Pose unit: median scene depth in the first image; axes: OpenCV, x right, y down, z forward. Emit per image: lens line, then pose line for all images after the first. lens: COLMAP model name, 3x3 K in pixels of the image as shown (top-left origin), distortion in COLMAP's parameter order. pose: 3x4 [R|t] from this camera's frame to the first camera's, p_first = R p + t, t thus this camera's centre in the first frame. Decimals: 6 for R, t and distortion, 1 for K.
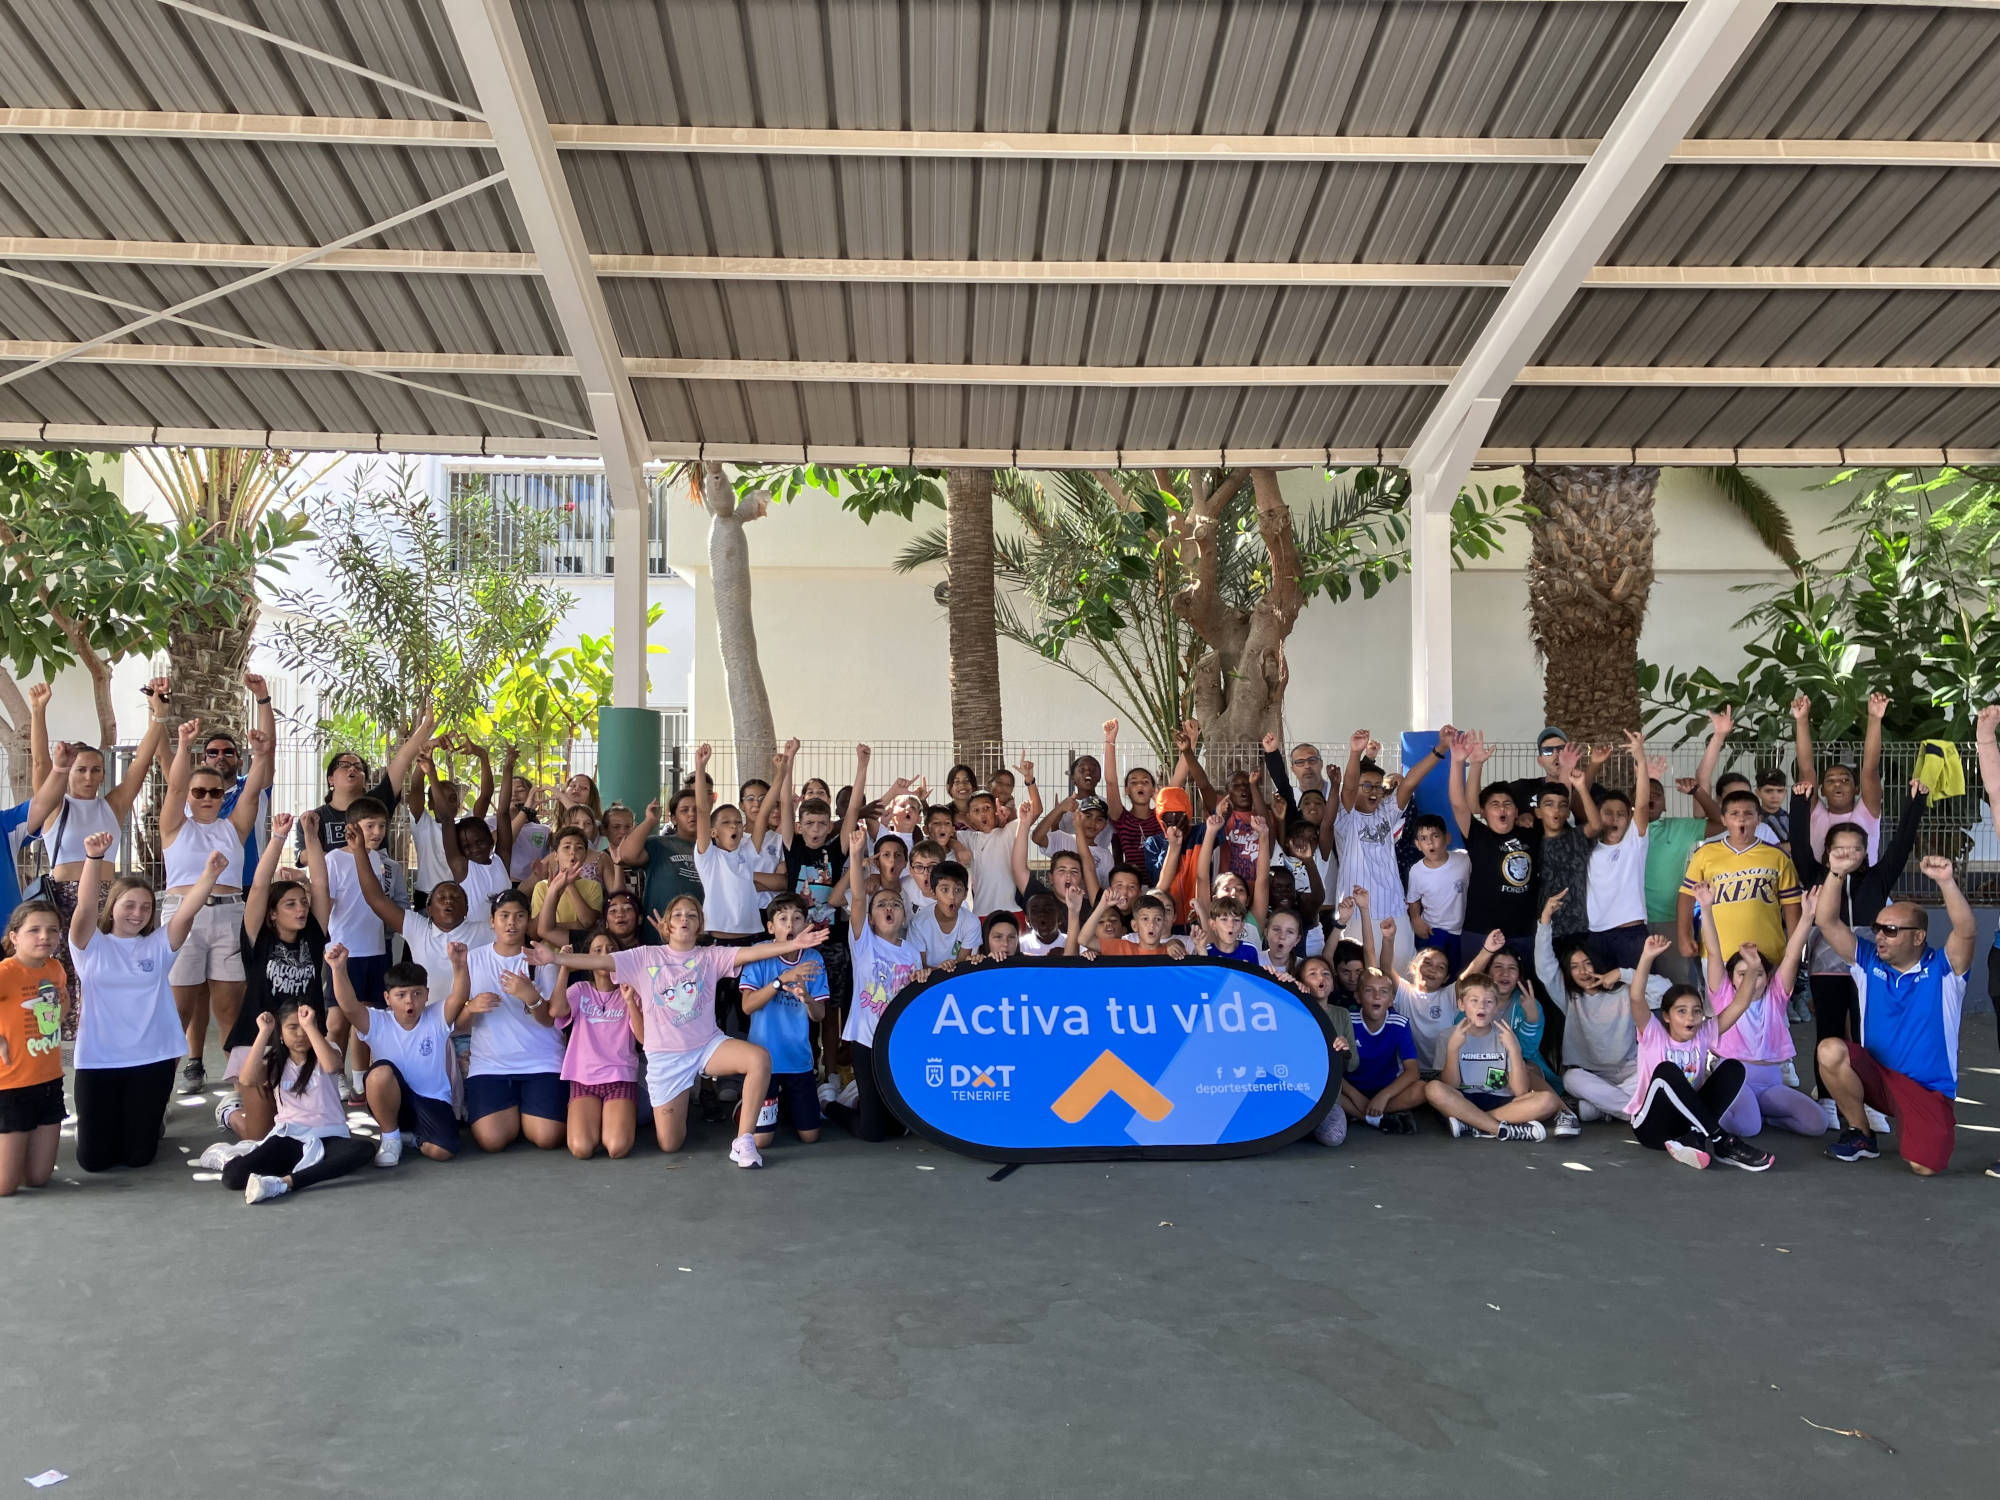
lens RADIAL K [[1673.9, 0, 996.8], [0, 1673.9, 729.0], [0, 0, 1]] dist [0.013142, -0.009069]
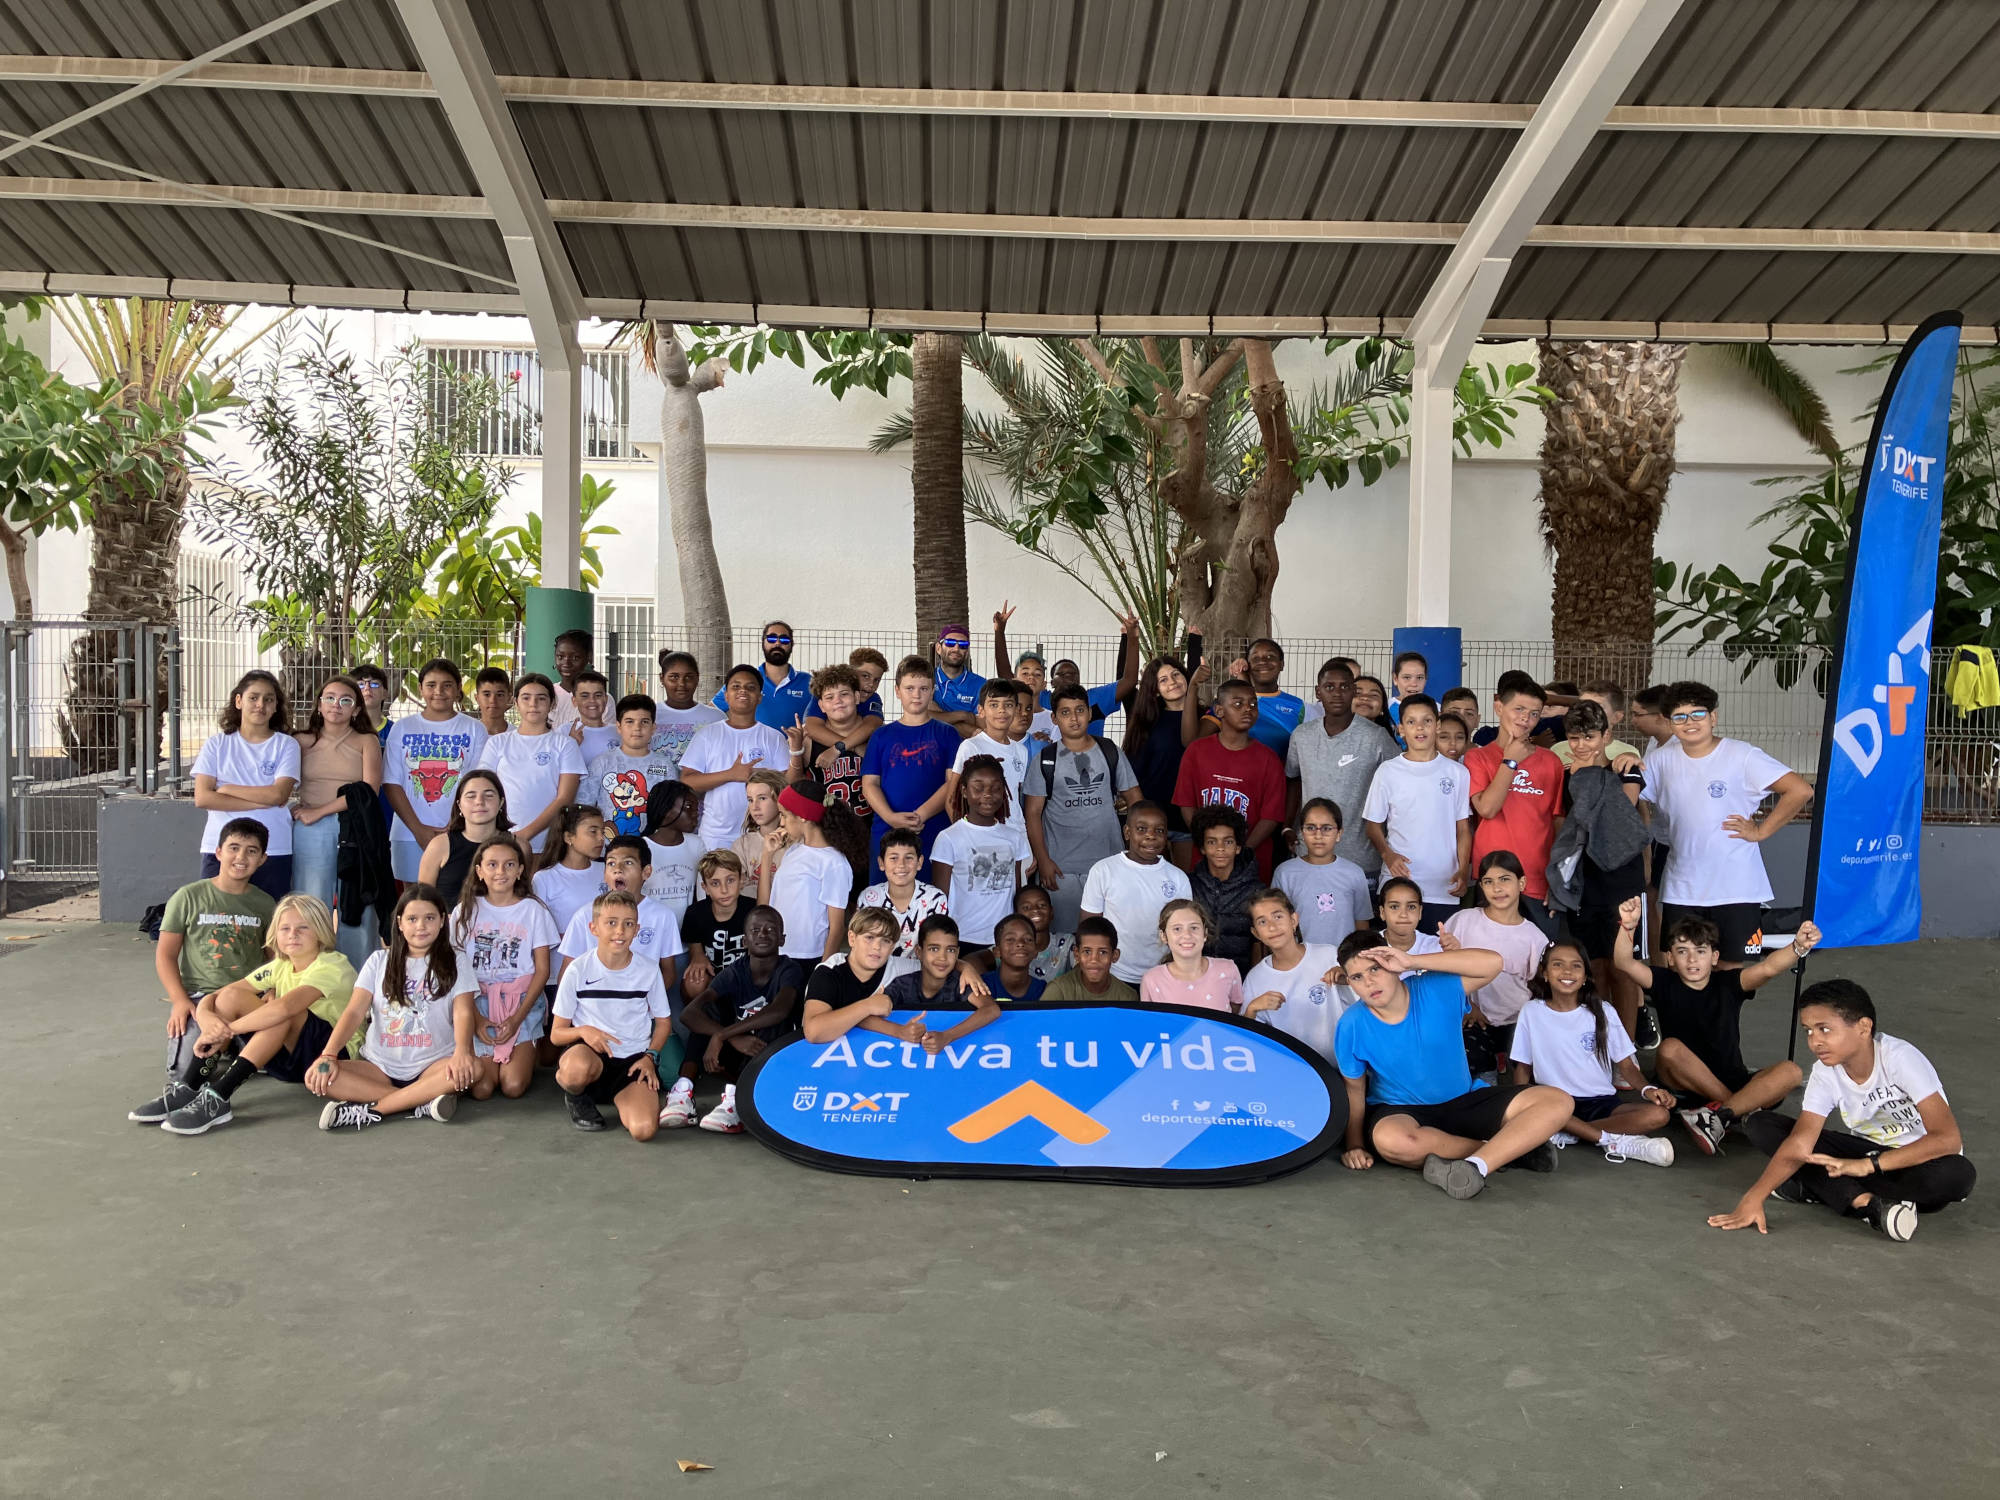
lens RADIAL K [[1581.2, 0, 1054.7], [0, 1581.2, 750.0], [0, 0, 1]] dist [-0.003009, 0.007531]
pose [[0.999856, 0.016898, -0.001271, 0.053816], [-0.016773, 0.997575, 0.067555, 0.012332], [0.002410, -0.067524, 0.997715, 0.119576]]
